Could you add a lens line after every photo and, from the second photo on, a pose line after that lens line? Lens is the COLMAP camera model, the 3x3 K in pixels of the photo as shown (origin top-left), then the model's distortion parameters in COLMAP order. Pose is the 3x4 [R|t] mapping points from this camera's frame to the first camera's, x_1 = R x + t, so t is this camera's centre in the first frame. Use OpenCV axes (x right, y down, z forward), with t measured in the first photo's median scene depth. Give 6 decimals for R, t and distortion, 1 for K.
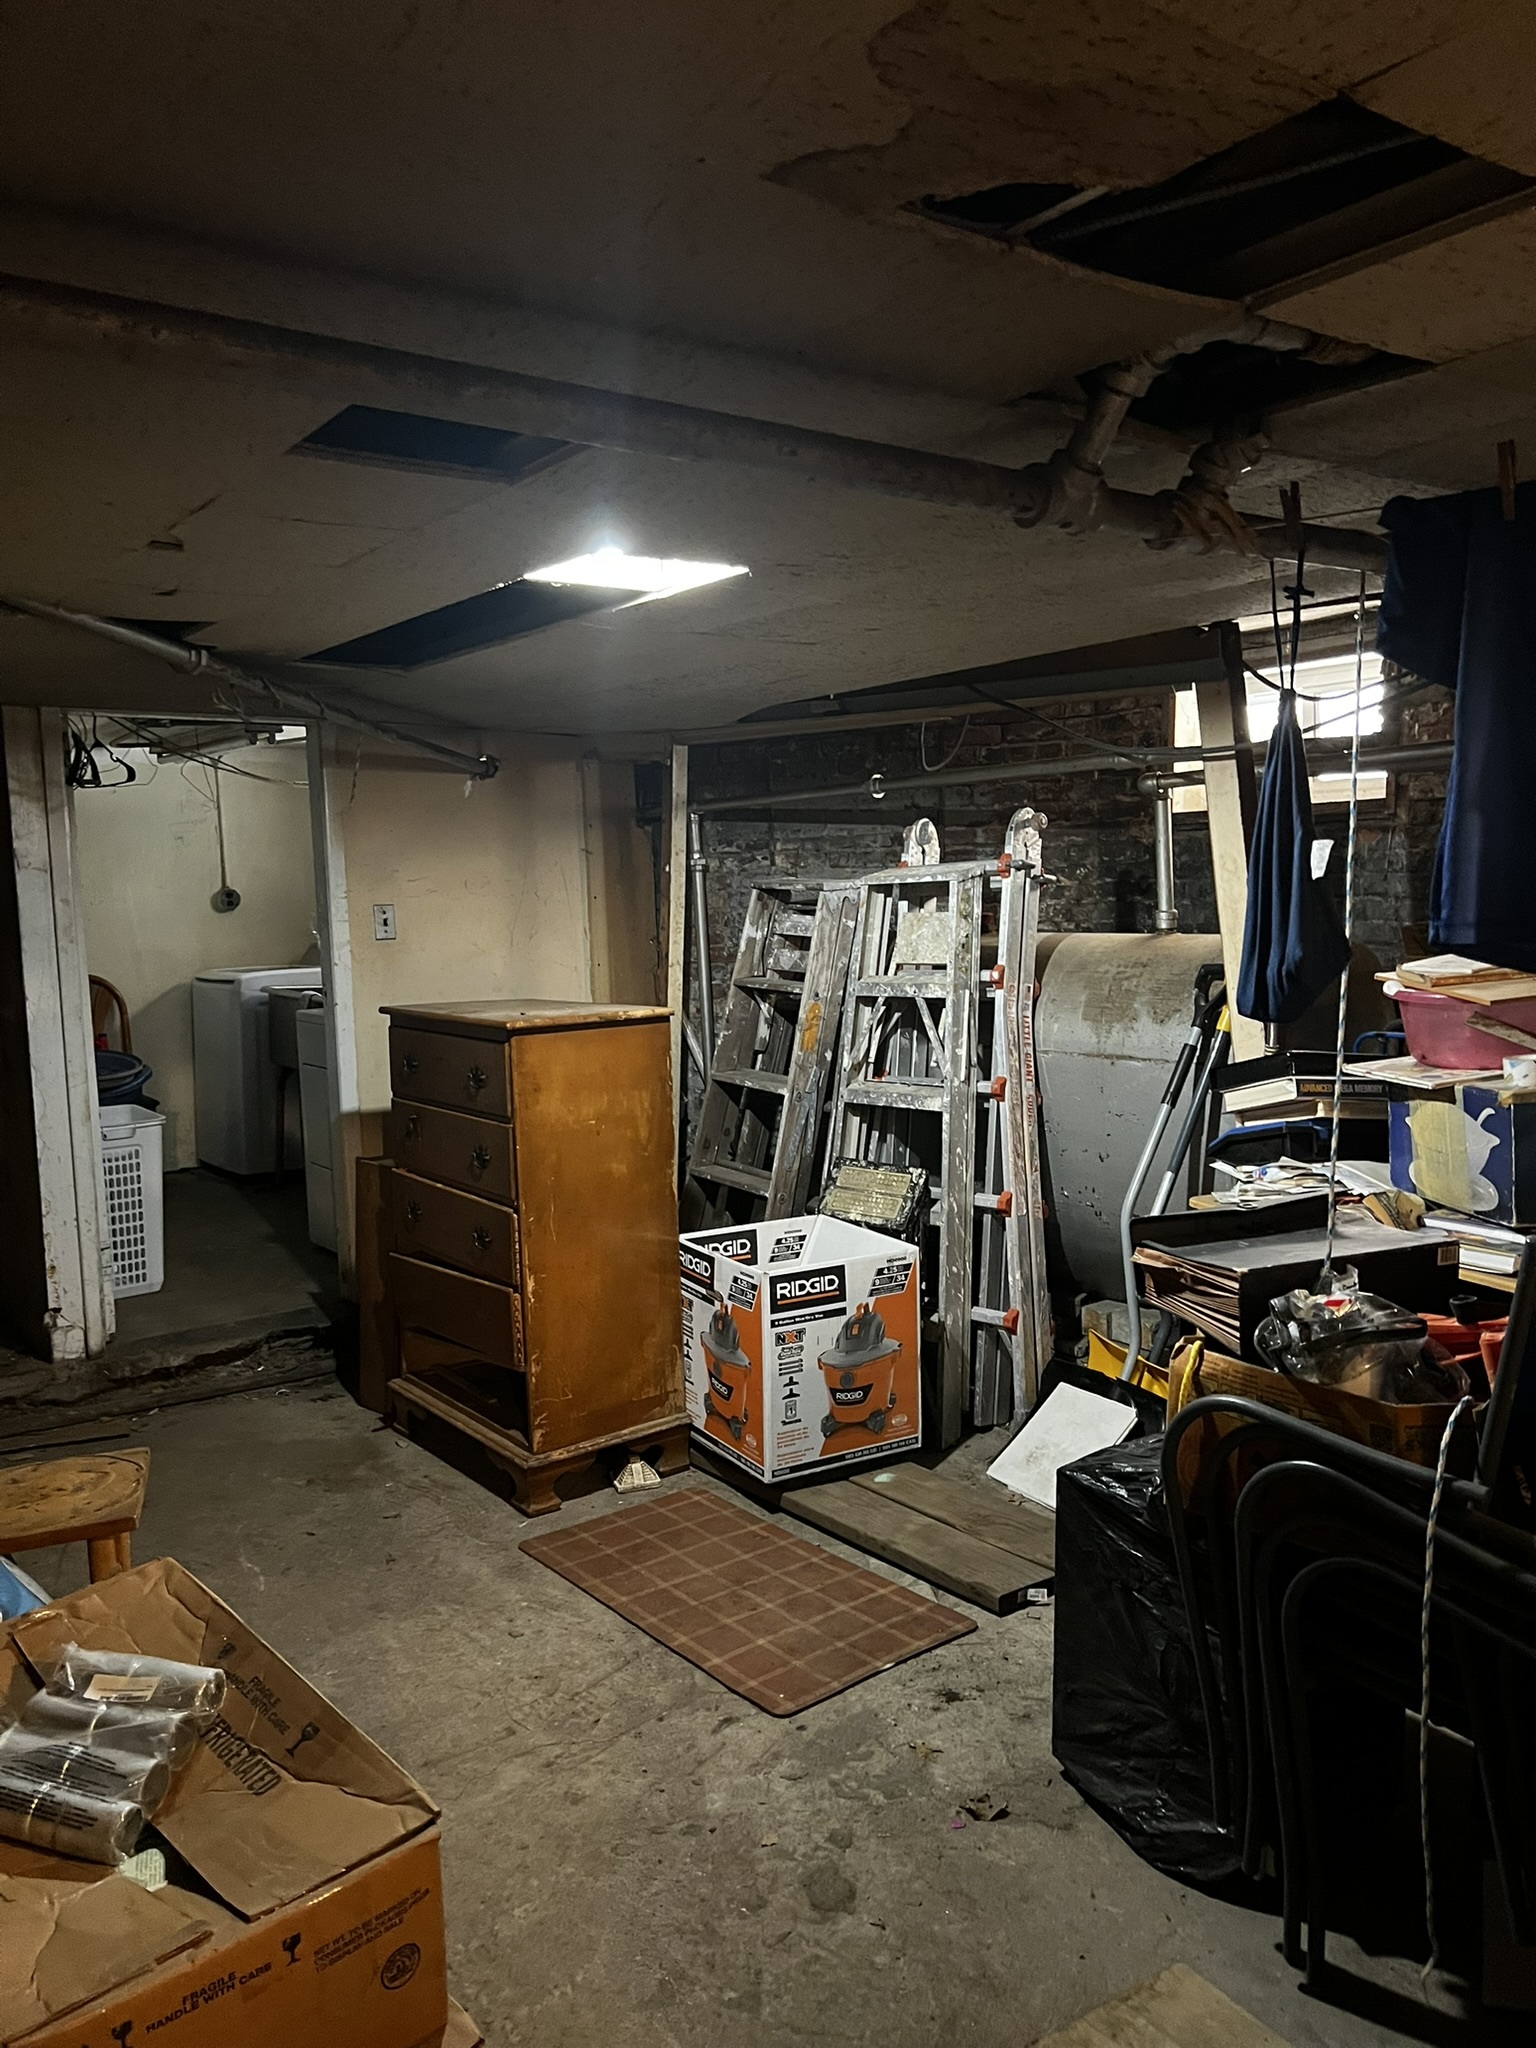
lens RADIAL K [[1514.5, 0, 768.0], [0, 1514.5, 1024.0], [0, 0, 1]] dist [0.070672, -0.101827]
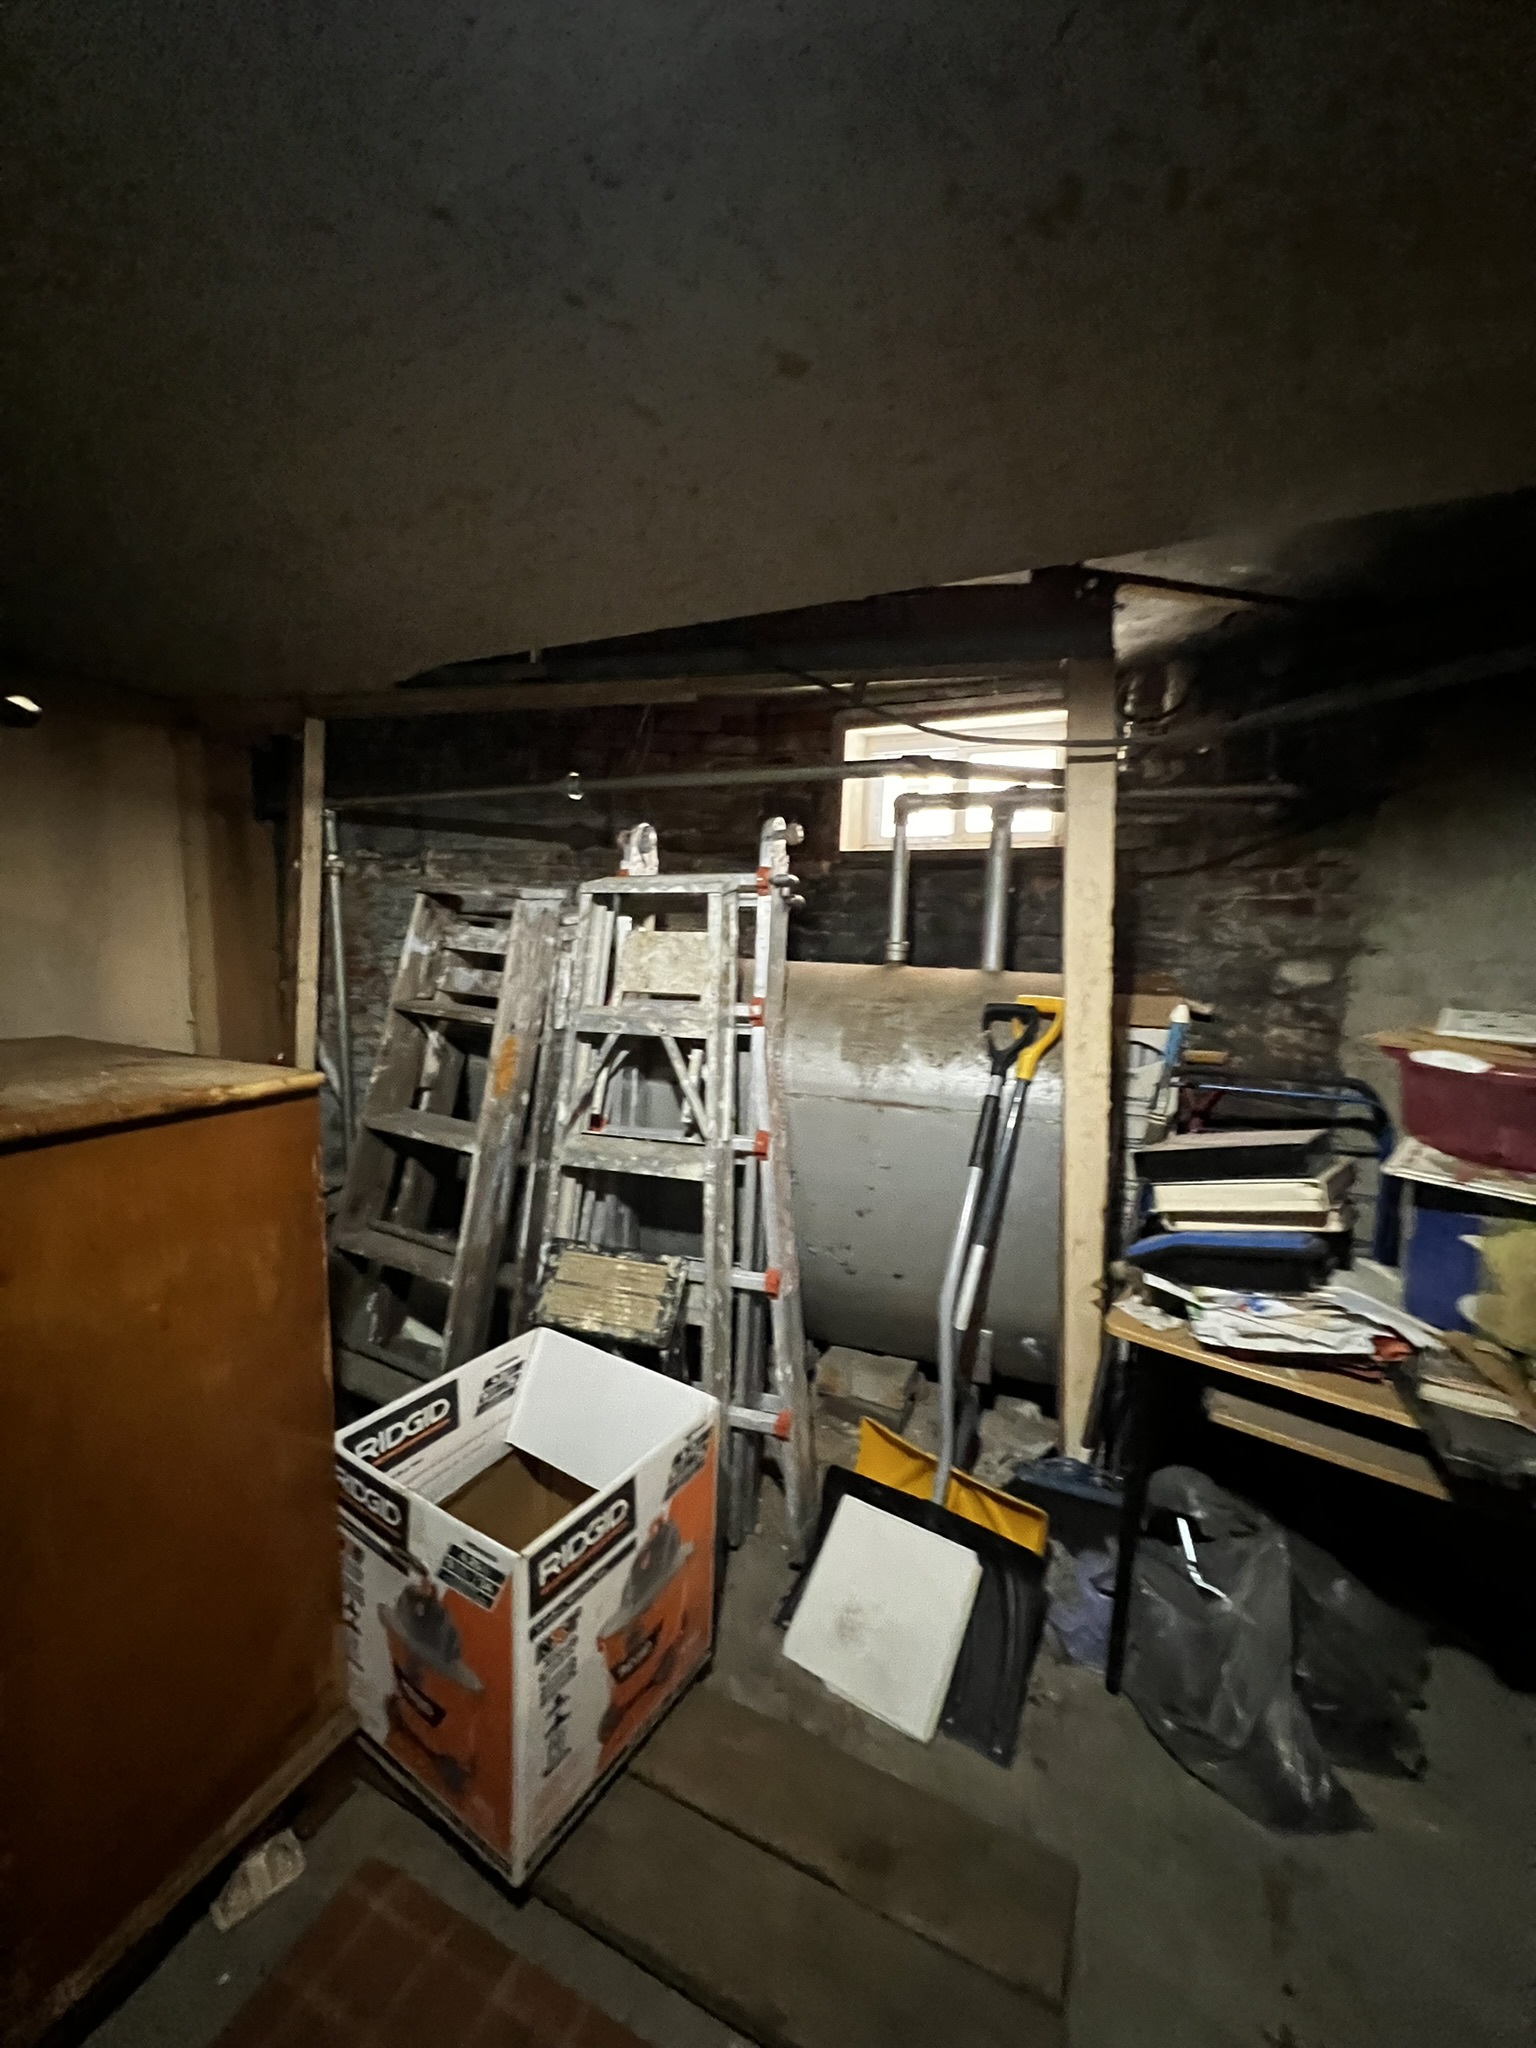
lens RADIAL K [[814.8, 0, 768.9], [0, 814.8, 1019.8], [0, 0, 1]] dist [-0.003217, 0.000103]
pose [[0.889502, -0.001583, 0.456929, -0.047713], [-0.009356, 0.999721, 0.021677, -0.035074], [-0.456836, -0.023557, 0.889239, 0.572364]]
